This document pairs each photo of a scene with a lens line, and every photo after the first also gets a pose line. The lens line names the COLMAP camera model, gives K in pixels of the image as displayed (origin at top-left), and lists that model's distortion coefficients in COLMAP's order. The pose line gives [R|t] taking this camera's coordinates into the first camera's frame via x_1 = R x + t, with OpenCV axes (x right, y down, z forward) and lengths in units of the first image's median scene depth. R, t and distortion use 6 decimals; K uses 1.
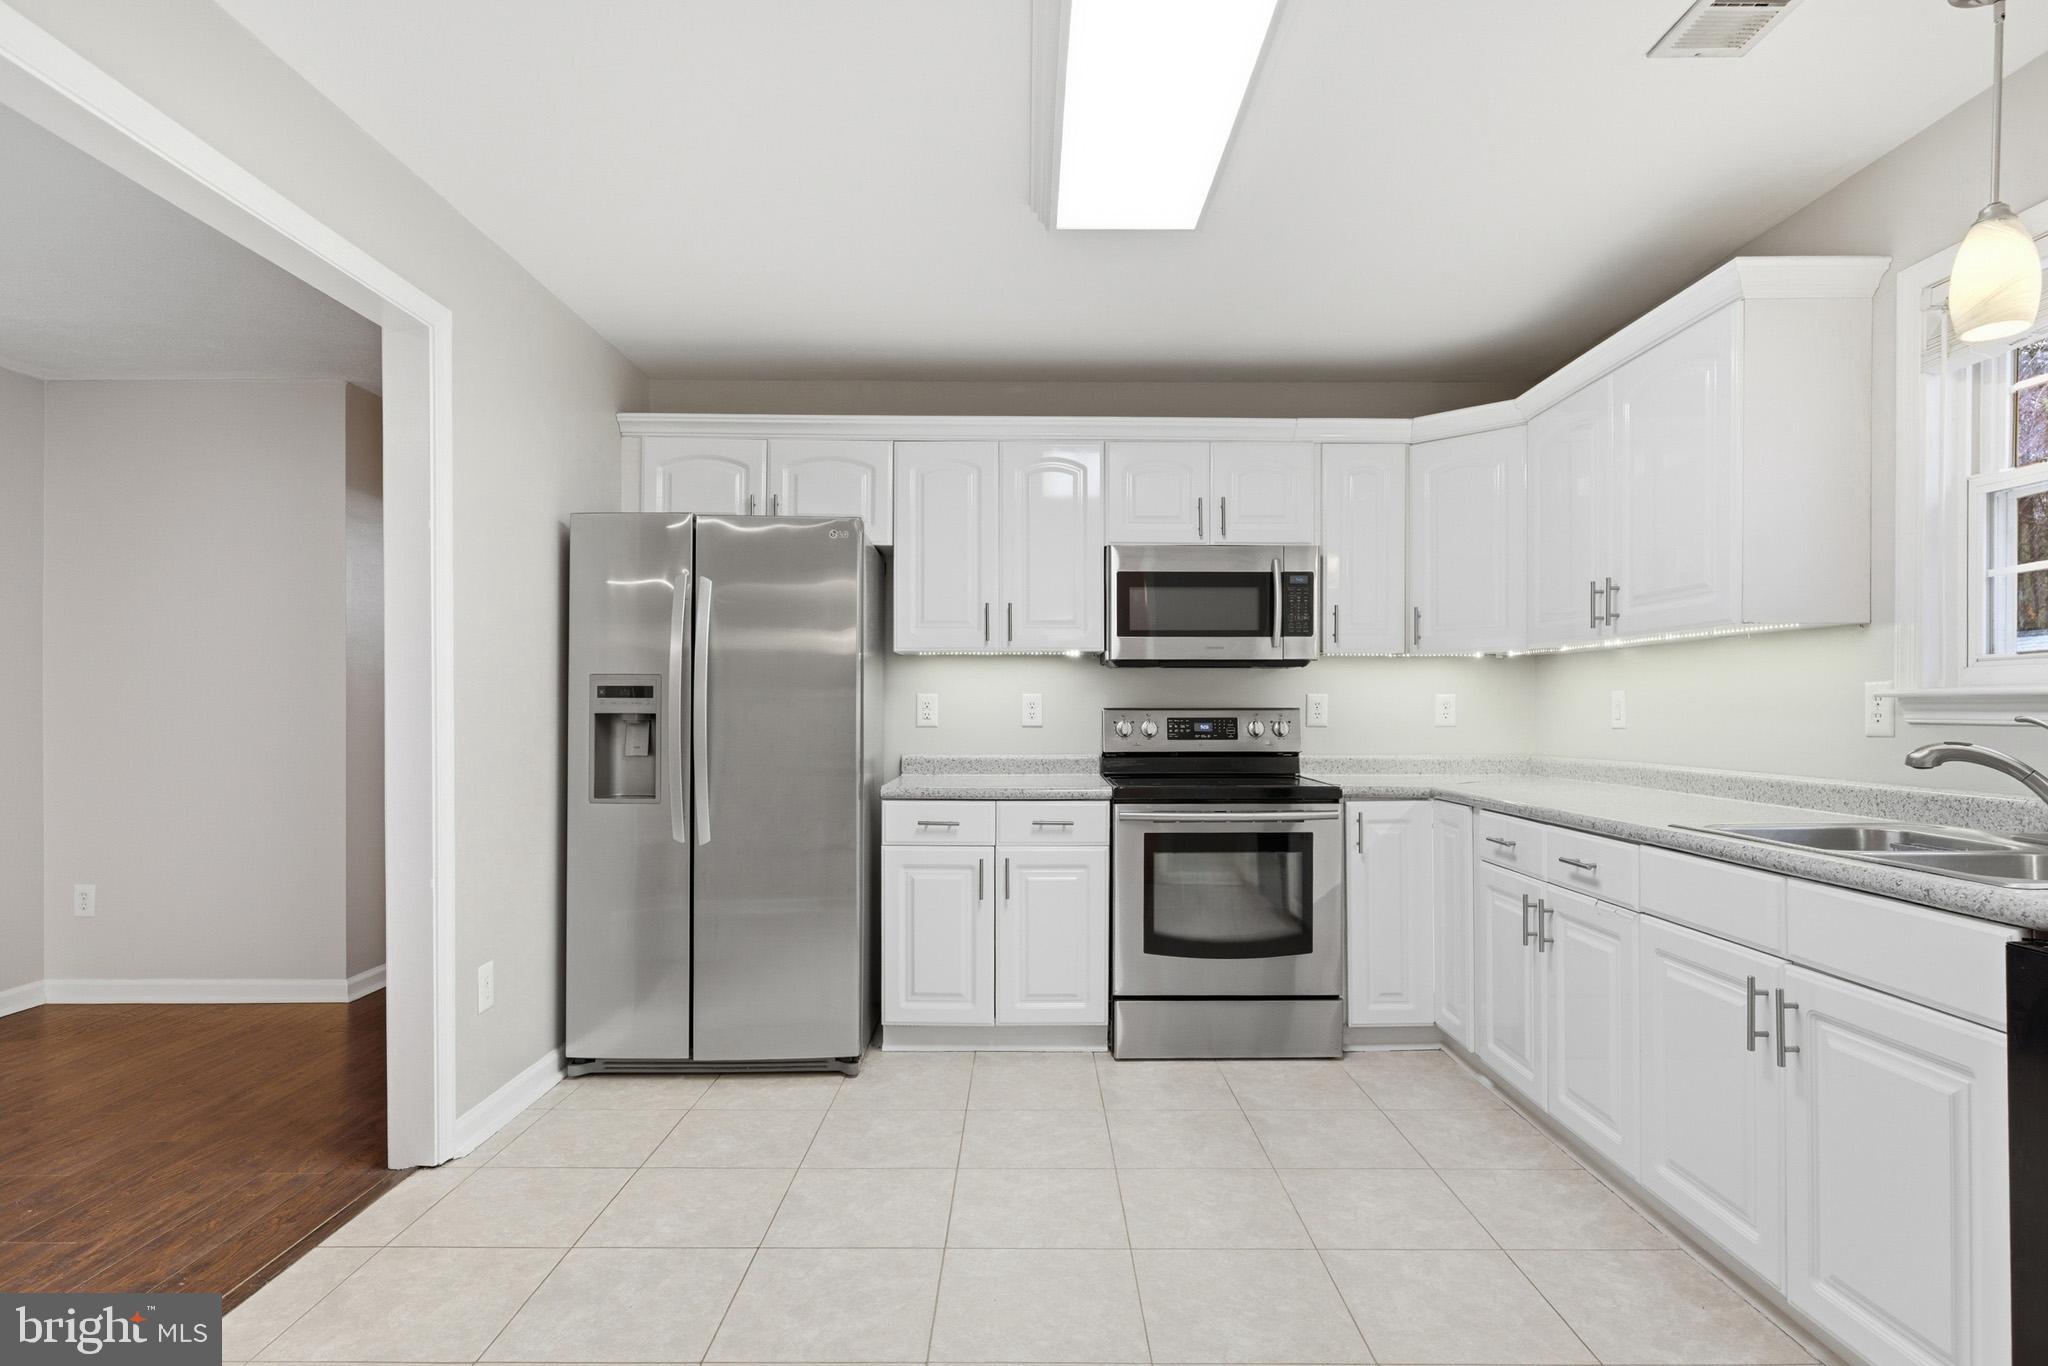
lens RADIAL K [[1070.2, 0, 1022.1], [0, 1070.2, 711.0], [0, 0, 1]] dist [0.000416, -0.000387]
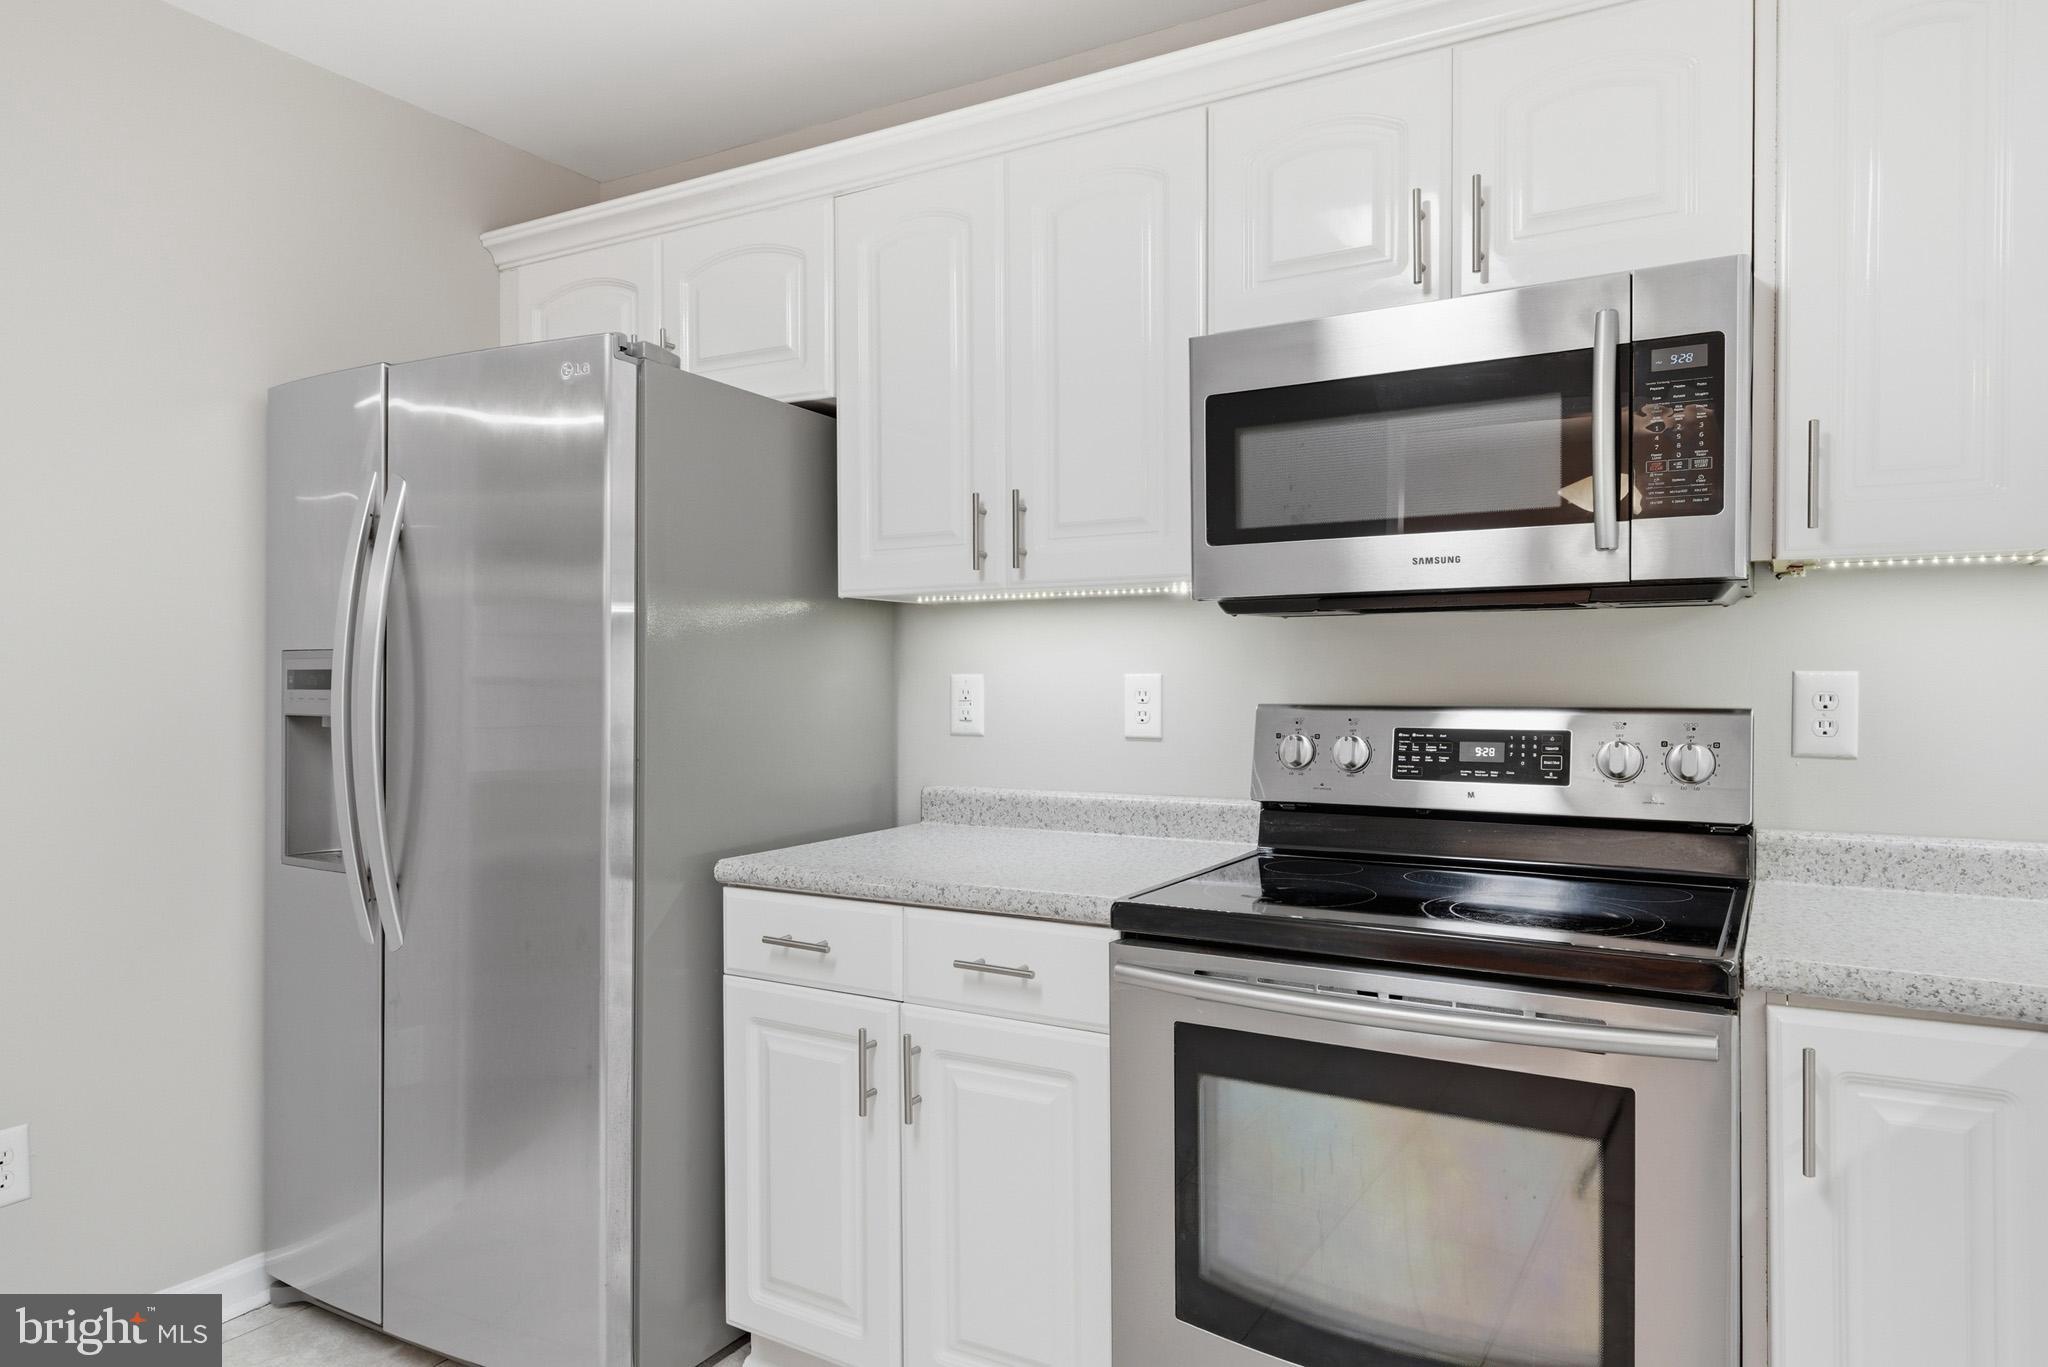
lens RADIAL K [[1268.8, 0, 1024.0], [0, 1268.8, 683.5], [0, 0, 1]] dist [0.017256, -0.000425]
pose [[0.864490, -0.000781, -0.502649, 0.301163], [0.002482, 0.999993, 0.002713, -0.015384], [0.502643, -0.003593, 0.864486, 0.544211]]
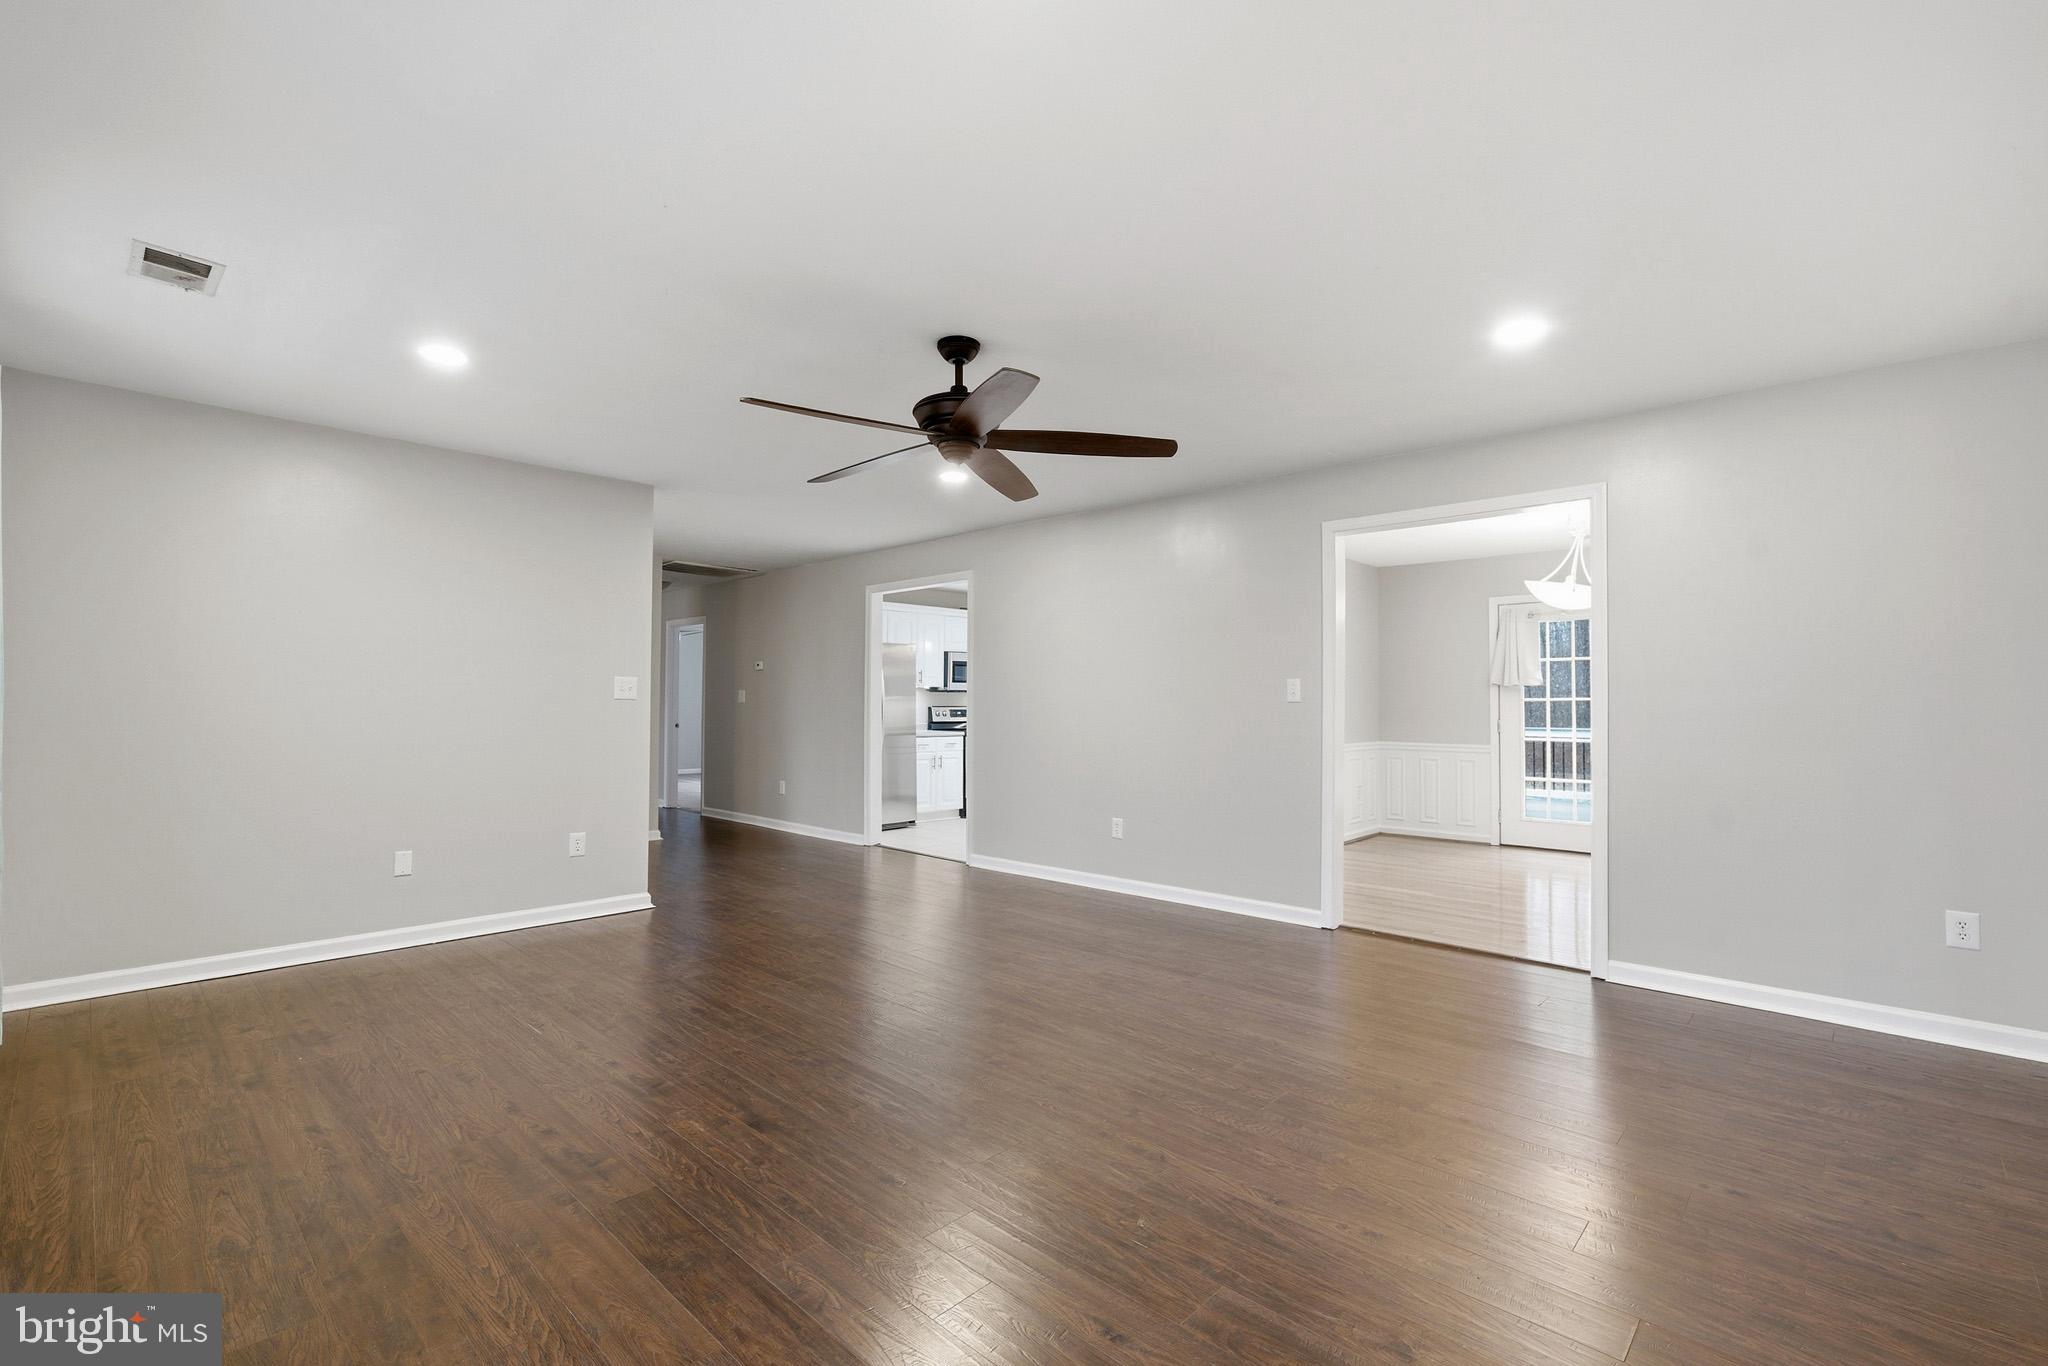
lens RADIAL K [[903.0, 0, 1049.4], [0, 903.0, 697.8], [0, 0, 1]] dist [-0.047932, 0.033674]
pose [[0.676224, 0.004774, 0.736681, -1.671463], [-0.000200, 0.999980, -0.006297, -0.011650], [-0.736696, 0.004111, 0.676211, -0.953785]]
